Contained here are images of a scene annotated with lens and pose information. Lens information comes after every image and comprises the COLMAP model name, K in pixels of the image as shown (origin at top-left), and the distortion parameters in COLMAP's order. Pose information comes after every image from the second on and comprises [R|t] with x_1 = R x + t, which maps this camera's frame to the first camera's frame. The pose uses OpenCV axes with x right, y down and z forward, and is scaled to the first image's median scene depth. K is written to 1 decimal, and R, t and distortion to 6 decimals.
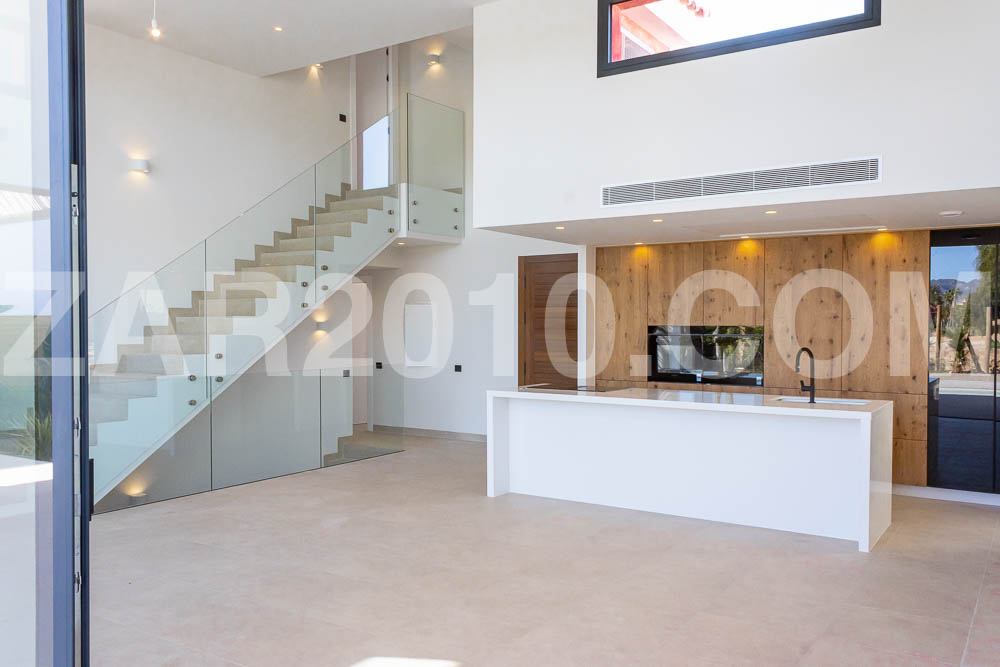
lens RADIAL K [[823.7, 0, 493.8], [0, 823.7, 335.9], [0, 0, 1]] dist [0.051442, -0.012166]
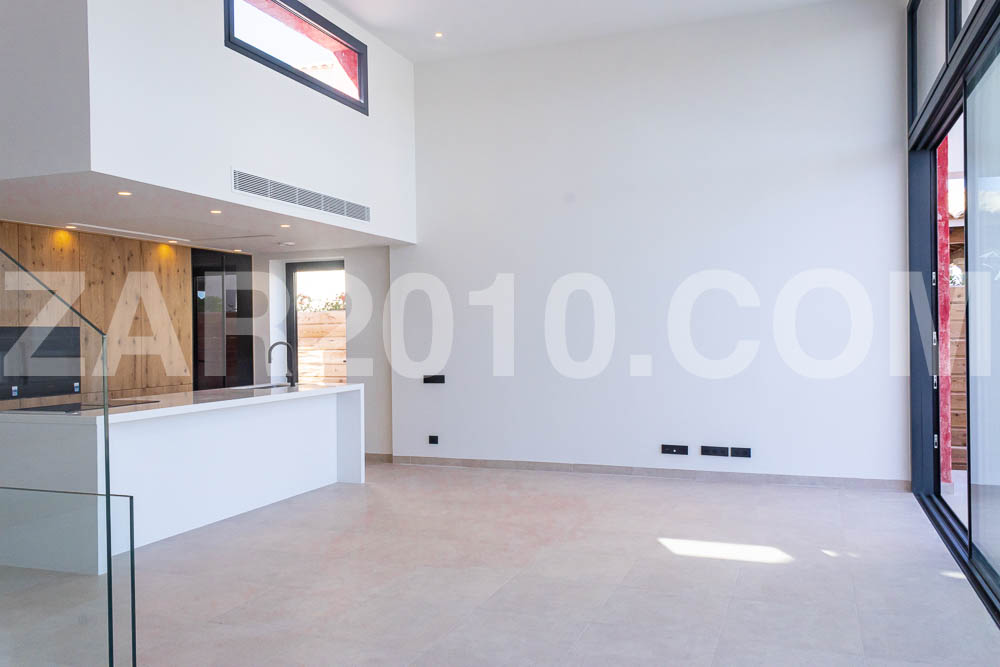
lens RADIAL K [[846.3, 0, 488.9], [0, 846.3, 334.9], [0, 0, 1]] dist [0.060834, -0.059944]
pose [[-0.226427, 0.001155, 0.974027, -0.738088], [0.031453, 0.999486, 0.006126, 0.005565], [-0.973520, 0.032023, -0.226347, 0.819230]]
